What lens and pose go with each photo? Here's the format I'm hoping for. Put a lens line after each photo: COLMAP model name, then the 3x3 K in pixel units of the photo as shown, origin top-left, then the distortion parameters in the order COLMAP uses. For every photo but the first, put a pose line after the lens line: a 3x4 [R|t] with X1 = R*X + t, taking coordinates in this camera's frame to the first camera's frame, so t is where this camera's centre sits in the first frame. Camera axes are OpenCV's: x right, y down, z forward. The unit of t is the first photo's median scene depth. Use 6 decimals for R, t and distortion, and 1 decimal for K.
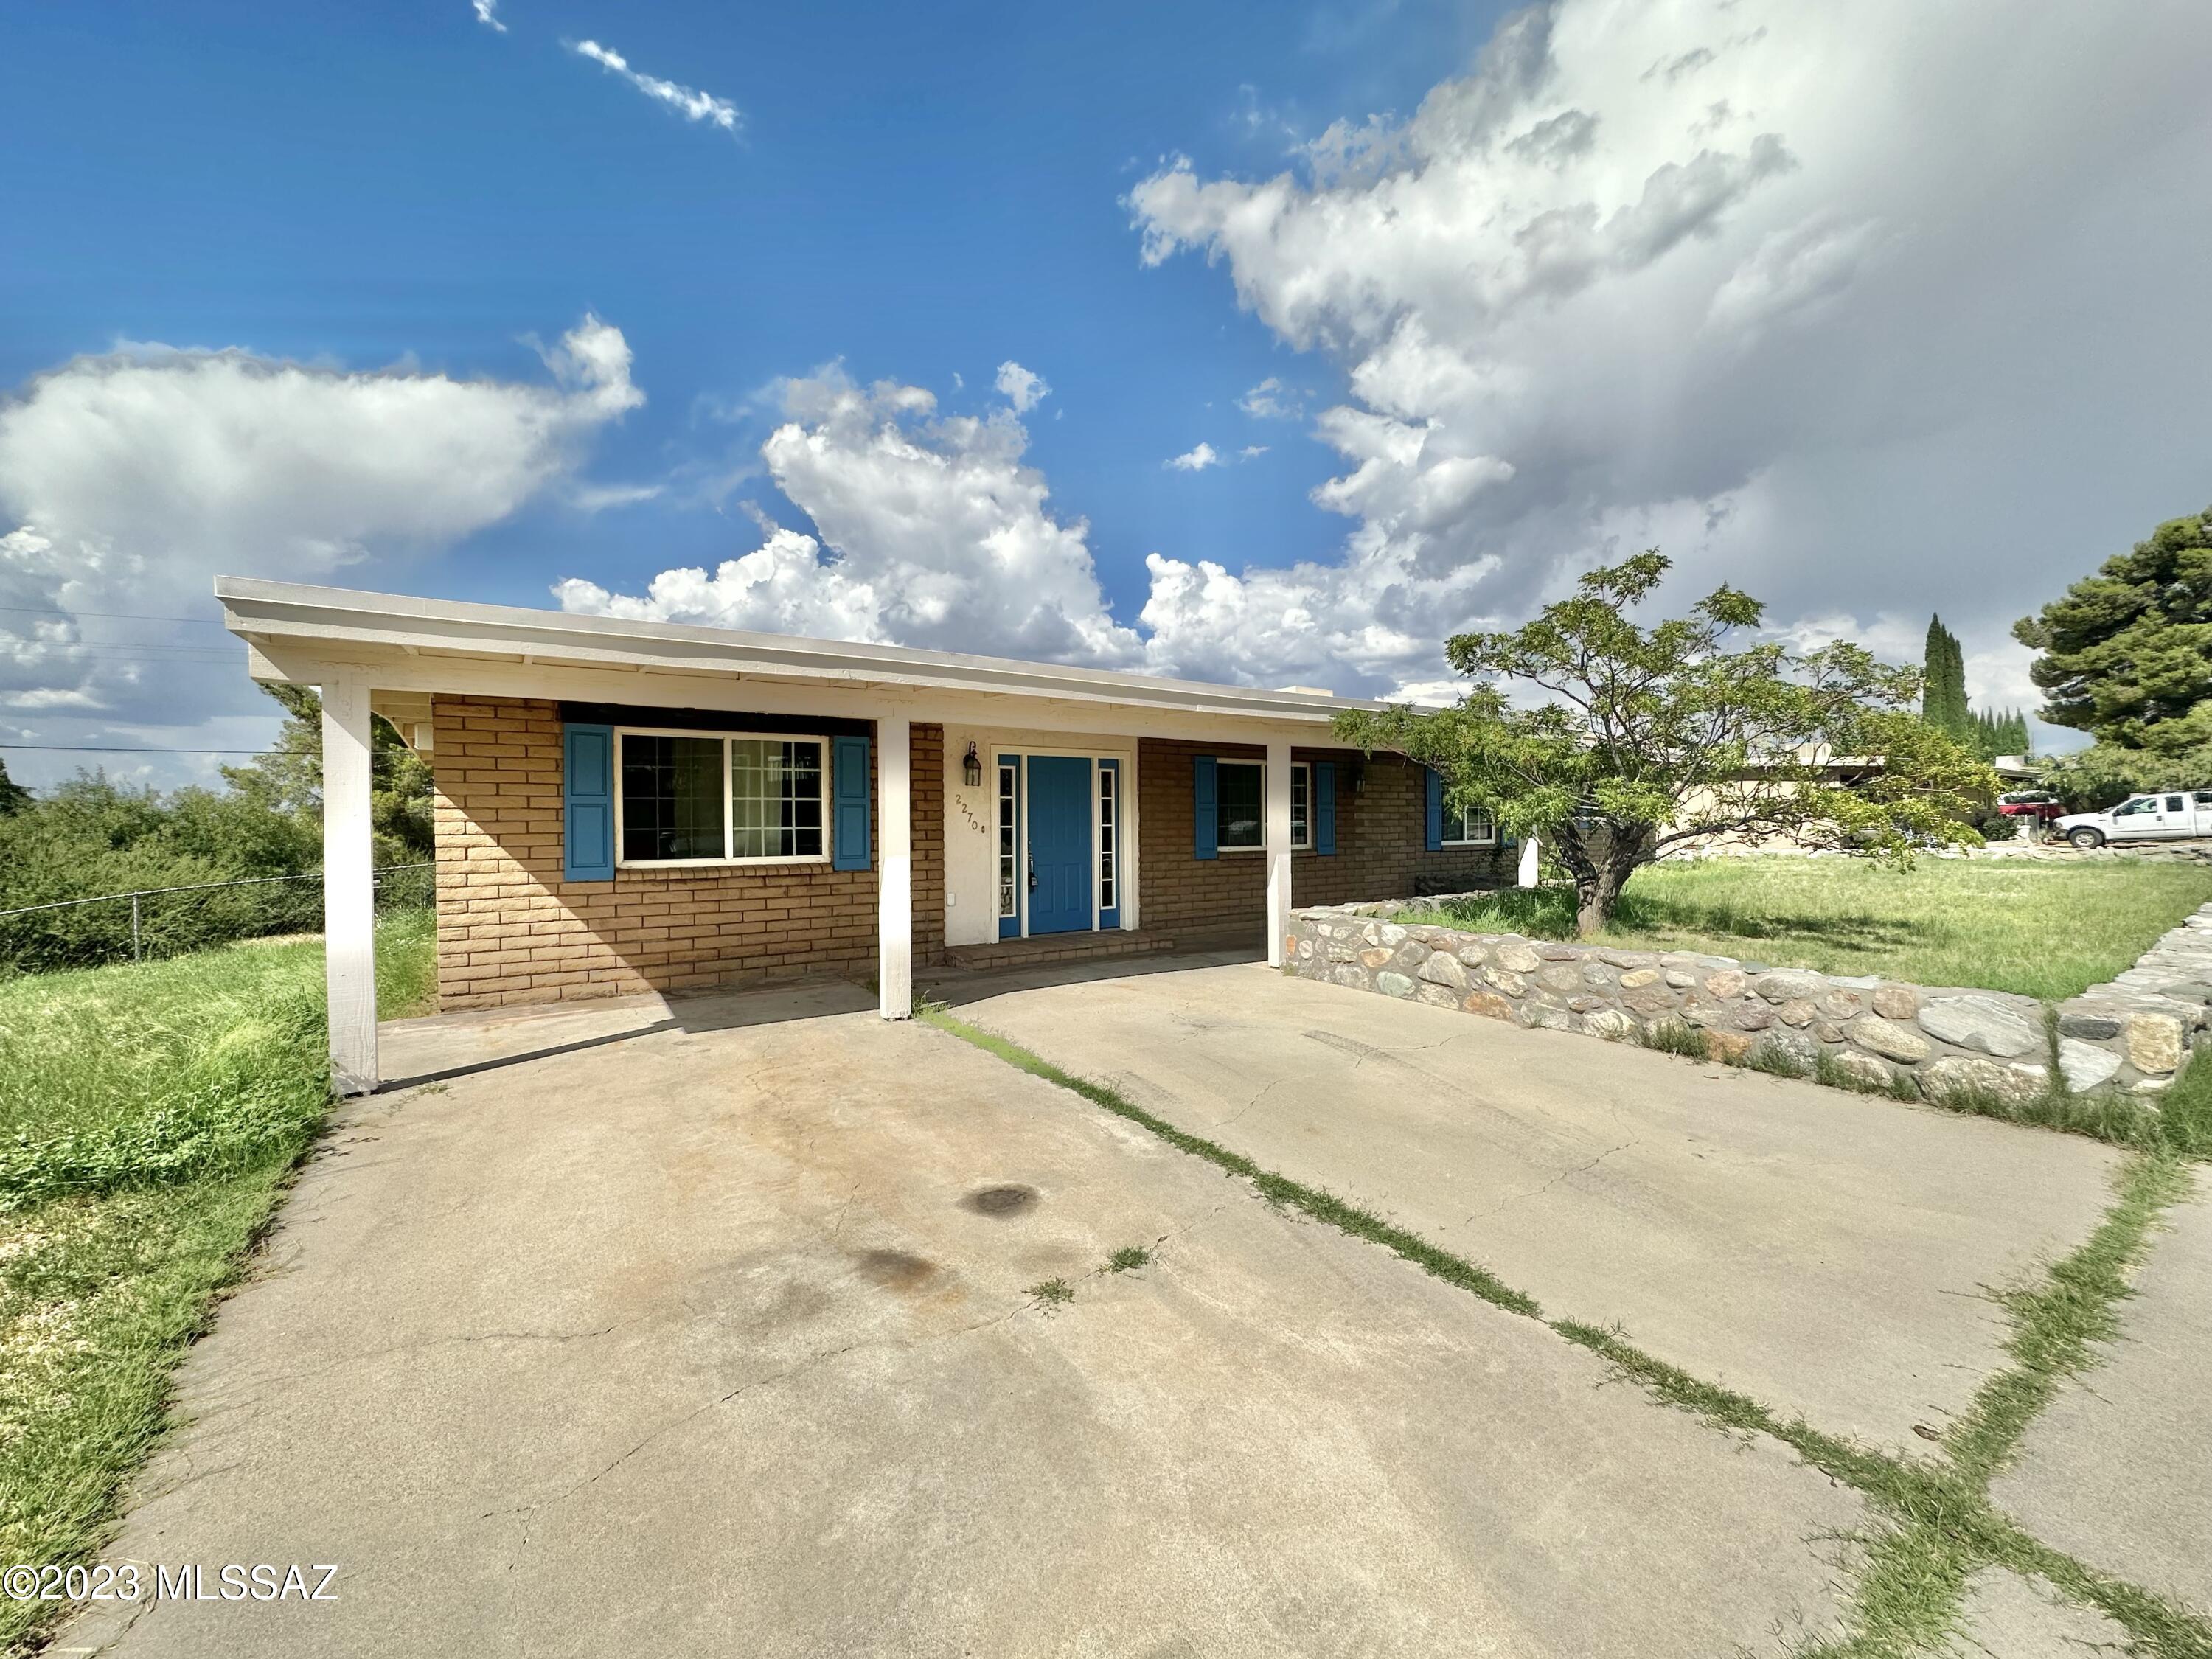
lens RADIAL K [[887.2, 0, 1101.6], [0, 887.2, 829.3], [0, 0, 1]] dist [-0.000126, 0.000471]
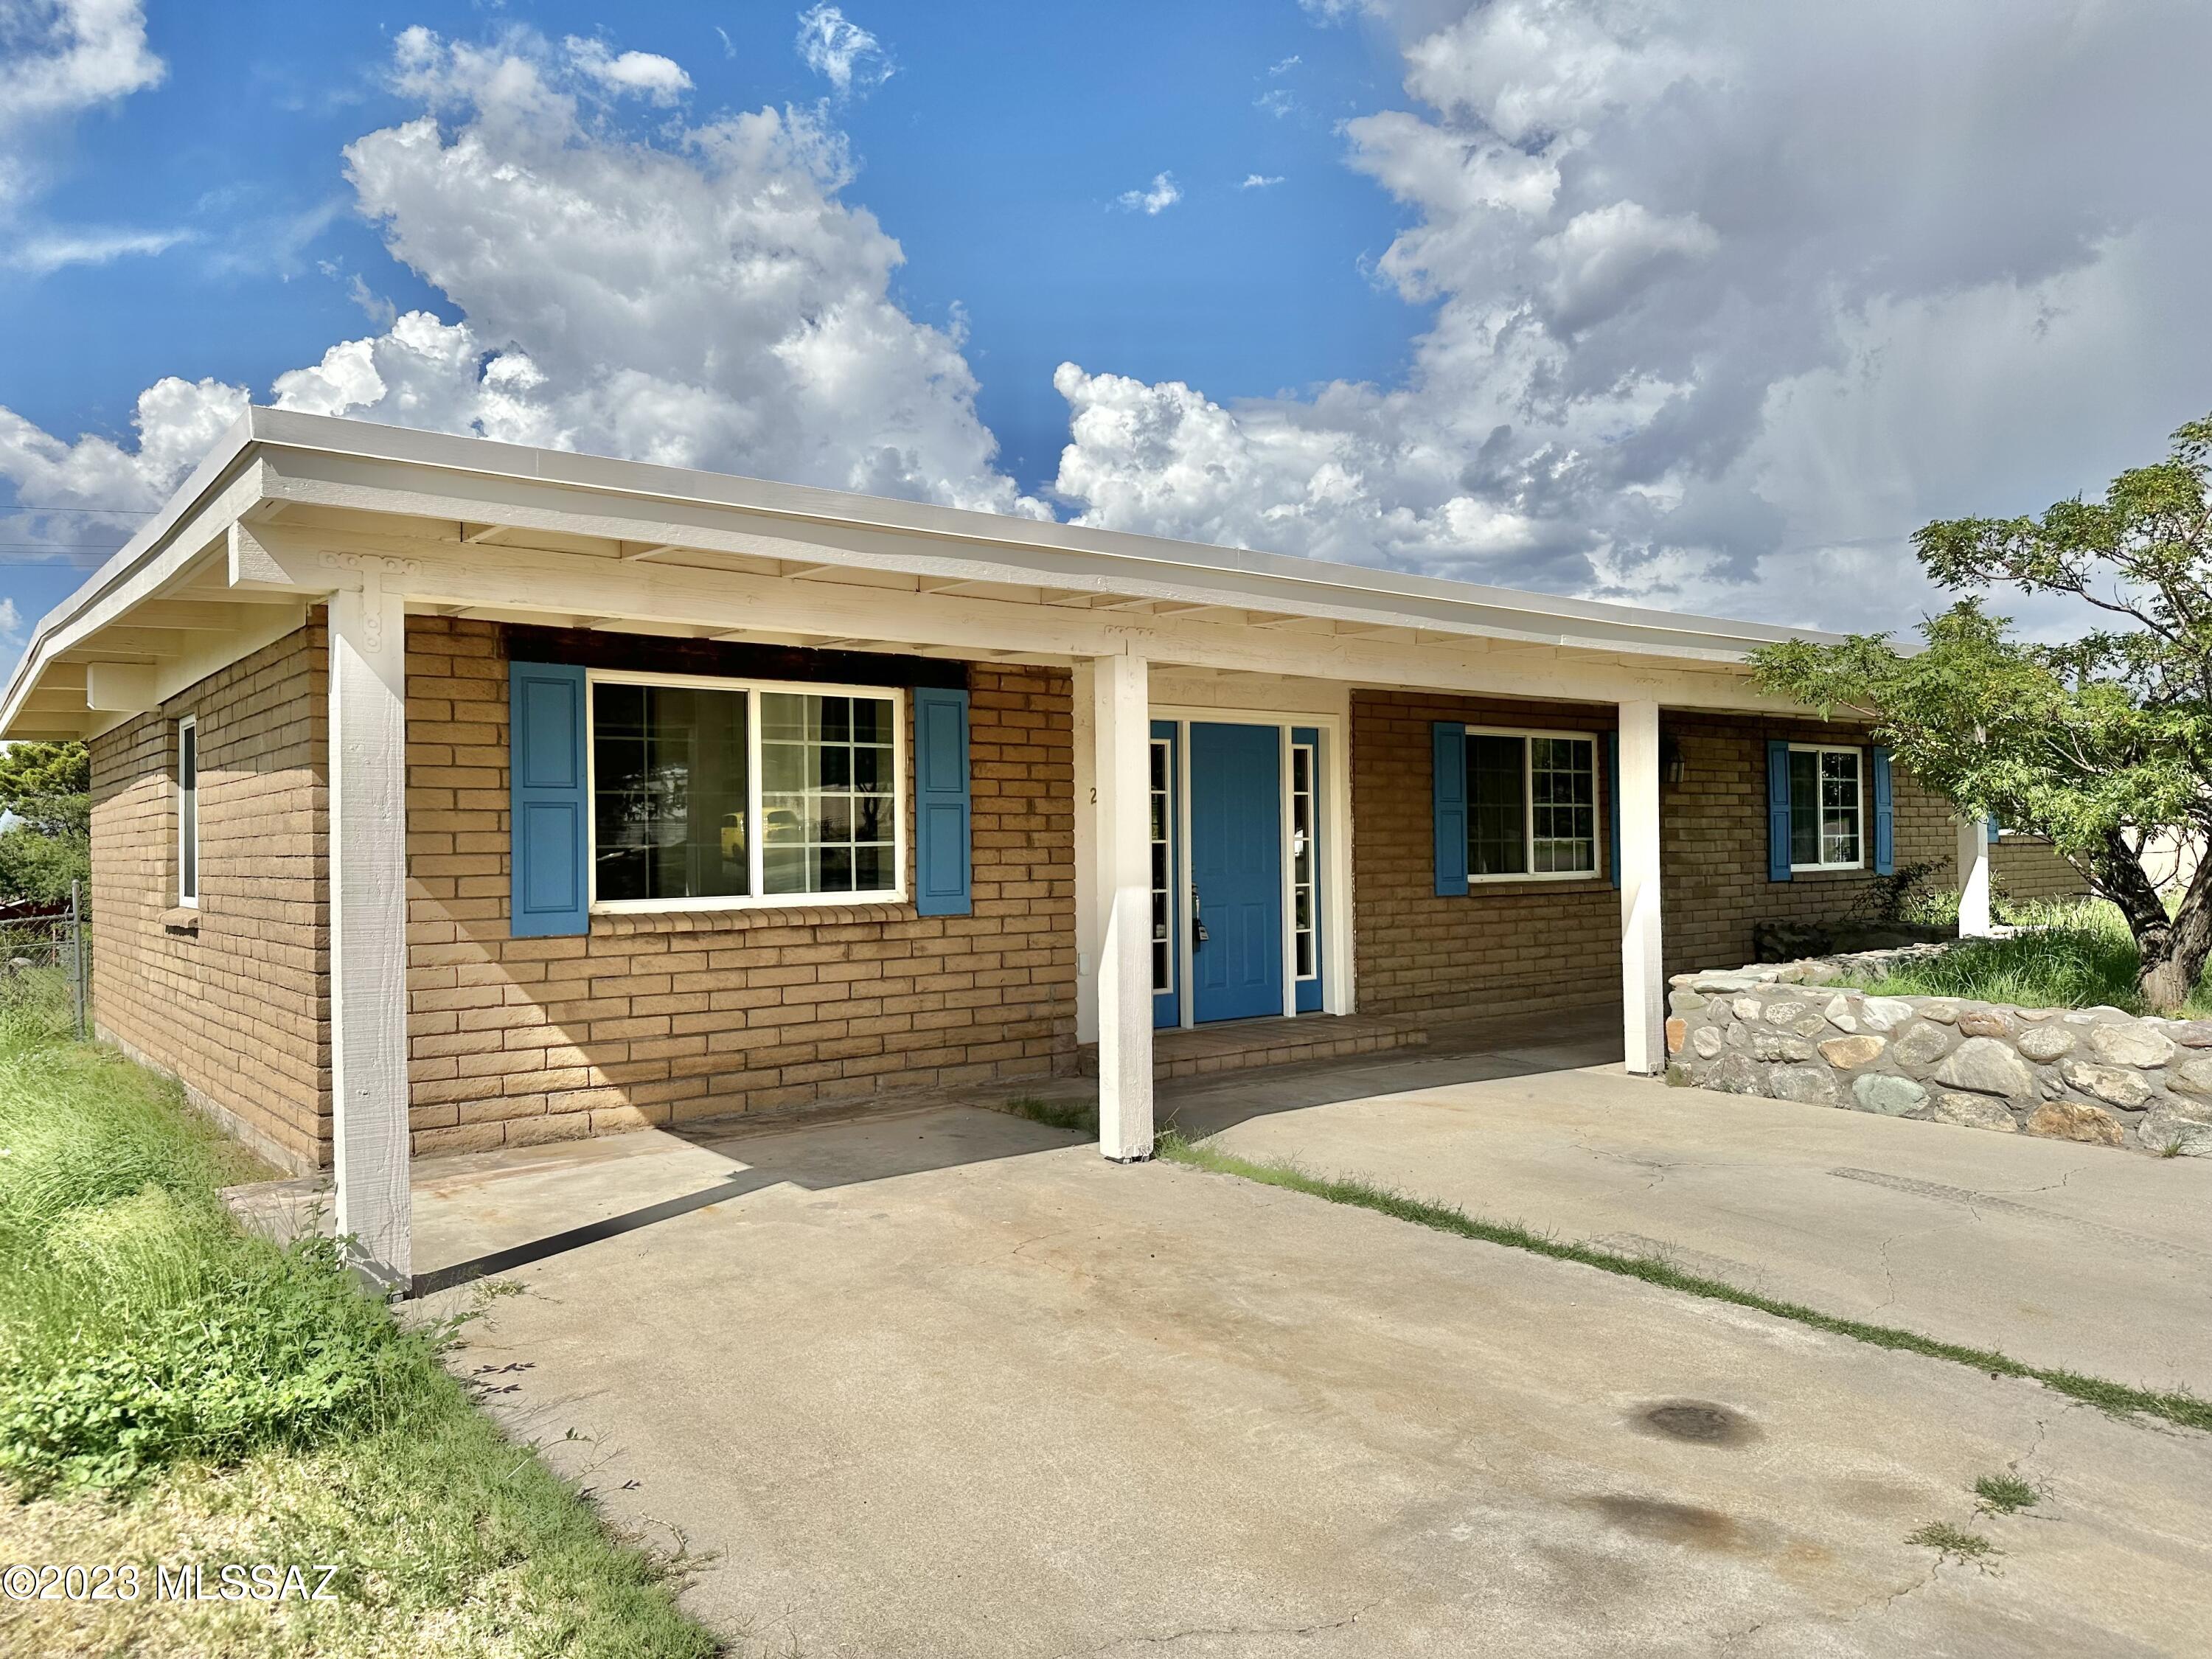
lens RADIAL K [[1553.5, 0, 1085.3], [0, 1553.5, 870.7], [0, 0, 1]] dist [0.079772, -0.113315]
pose [[0.997570, -0.006611, 0.069361, -0.287065], [0.005887, 0.999926, 0.010631, 0.006491], [-0.069426, -0.010197, 0.997535, -0.035090]]
